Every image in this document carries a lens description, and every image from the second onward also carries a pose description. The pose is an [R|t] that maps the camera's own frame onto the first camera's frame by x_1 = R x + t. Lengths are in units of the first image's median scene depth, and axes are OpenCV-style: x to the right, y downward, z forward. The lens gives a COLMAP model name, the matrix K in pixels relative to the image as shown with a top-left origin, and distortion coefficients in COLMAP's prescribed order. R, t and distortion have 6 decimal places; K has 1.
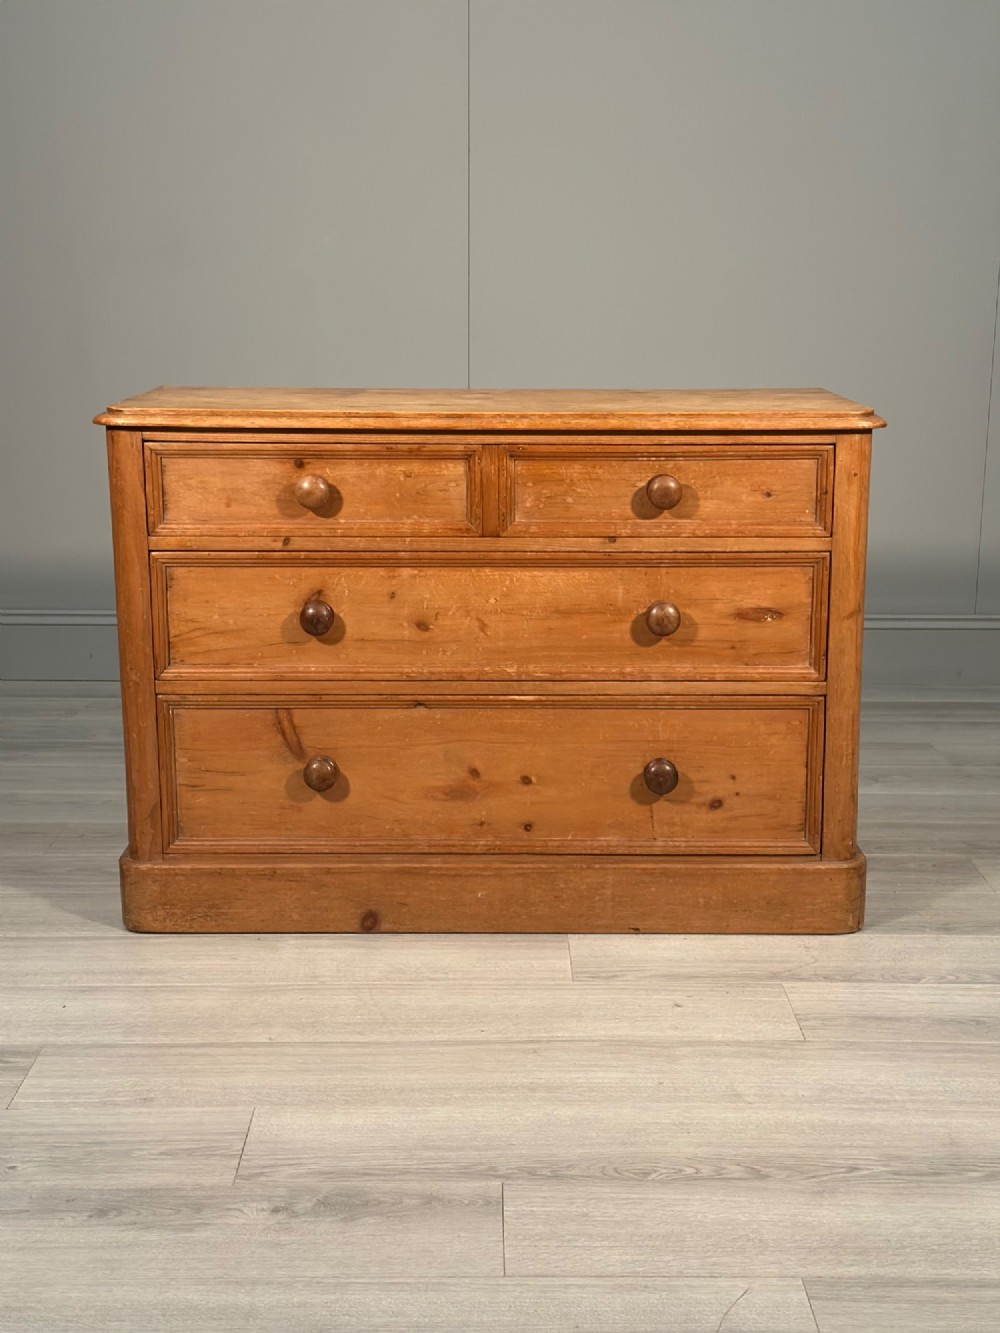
lens RADIAL K [[1846.0, 0, 496.8], [0, 1846.0, 681.3], [0, 0, 1]] dist [0.119070, 0.000000]
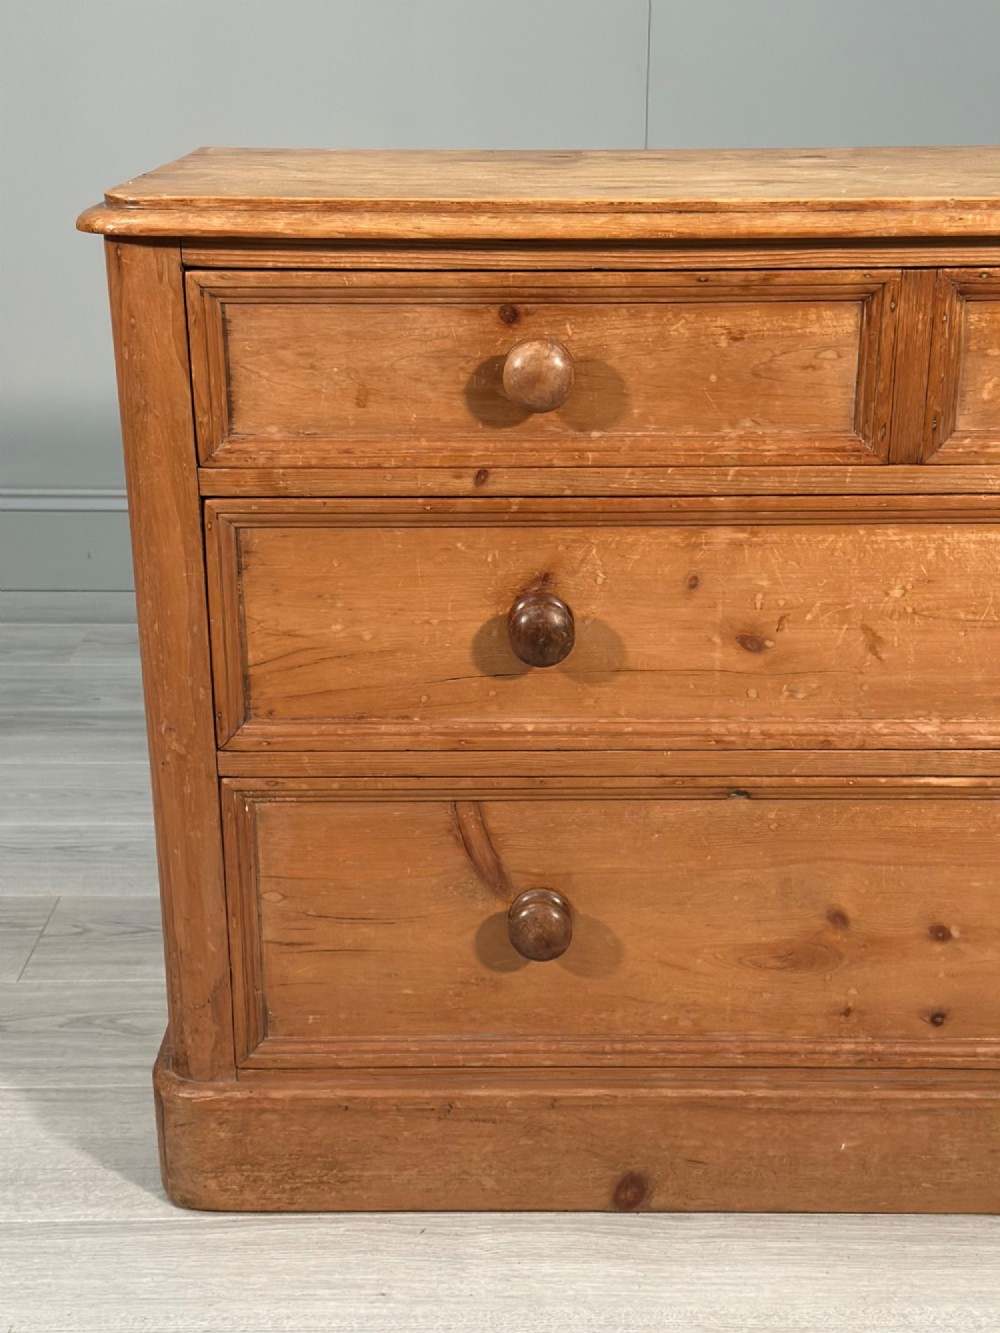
lens RADIAL K [[1846.0, 0, 492.1], [0, 1846.0, 685.0], [0, 0, 1]] dist [0.119070, 0.000000]
pose [[0.999981, -0.004033, -0.004691, -0.109386], [0.004565, 0.992806, 0.119649, -0.079809], [0.004175, -0.119669, 0.992805, 0.513410]]
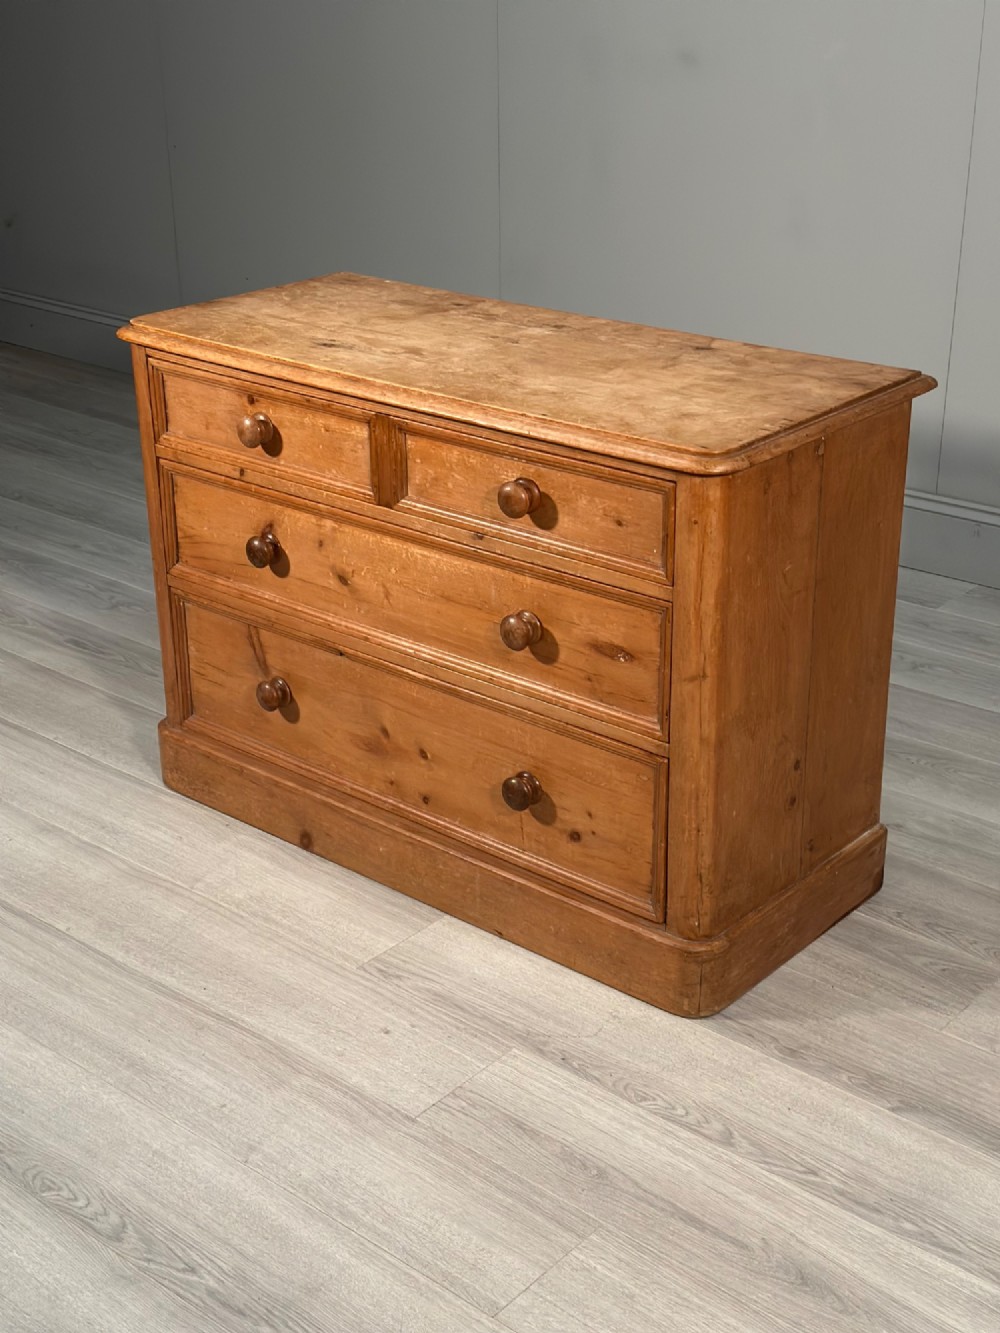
lens RADIAL K [[1846.0, 0, 494.9], [0, 1846.0, 678.5], [0, 0, 1]] dist [0.119070, 0.000000]
pose [[0.752763, 0.253135, -0.607676, 0.648629], [-0.129896, 0.962079, 0.239855, -0.231318], [0.645349, -0.101619, 0.757099, 0.301512]]
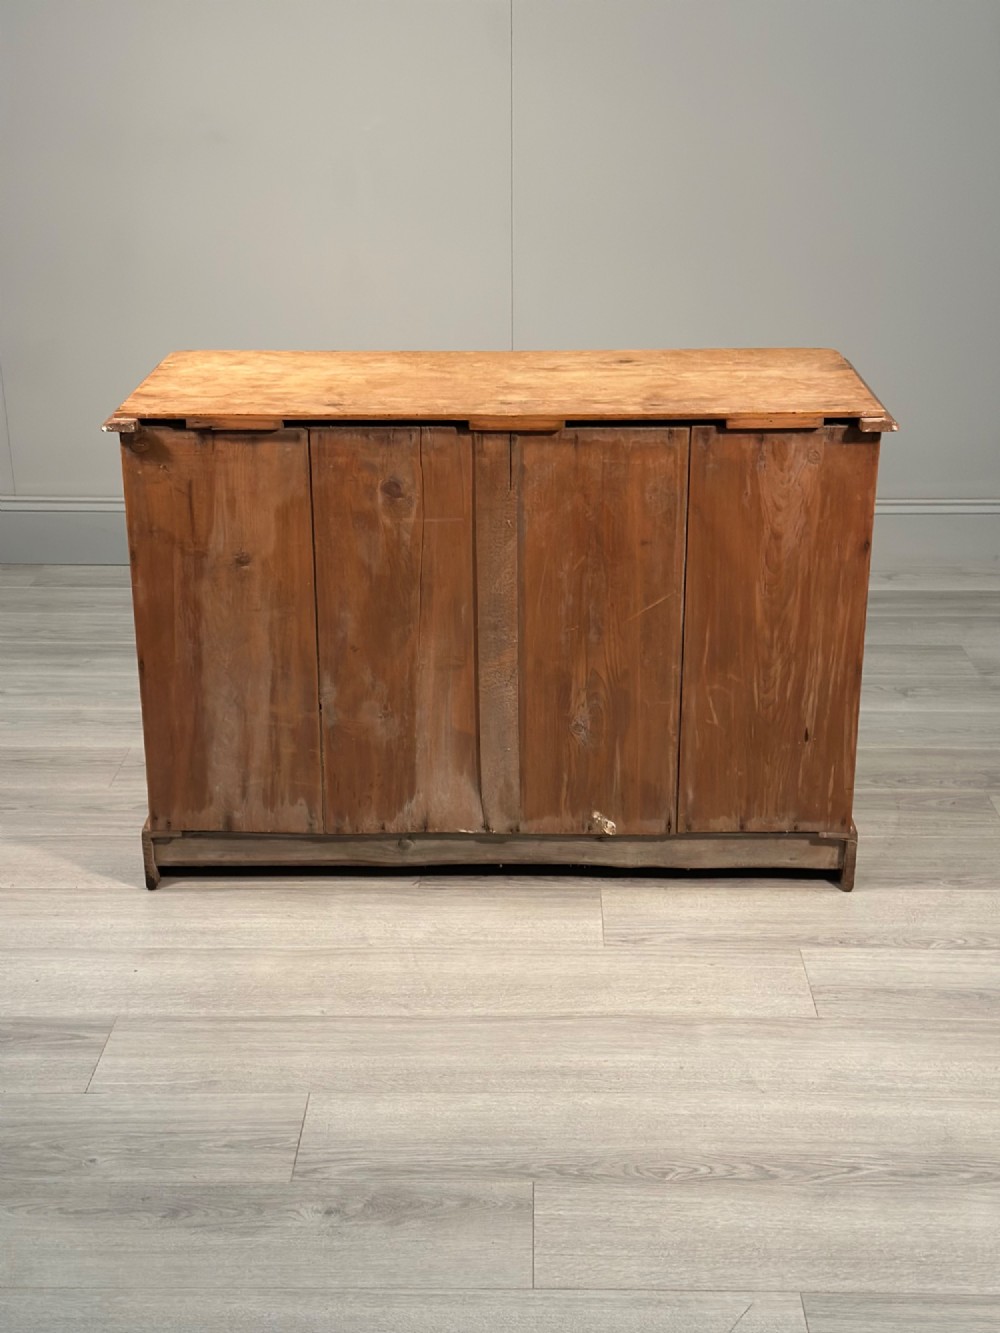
lens RADIAL K [[1846.0, 0, 501.2], [0, 1846.0, 673.0], [0, 0, 1]] dist [0.119070, 0.000000]
pose [[0.999633, 0.001015, -0.027068, 0.010315], [0.002770, 0.990227, 0.139436, -0.140512], [0.026945, -0.139460, 0.989861, -0.039058]]
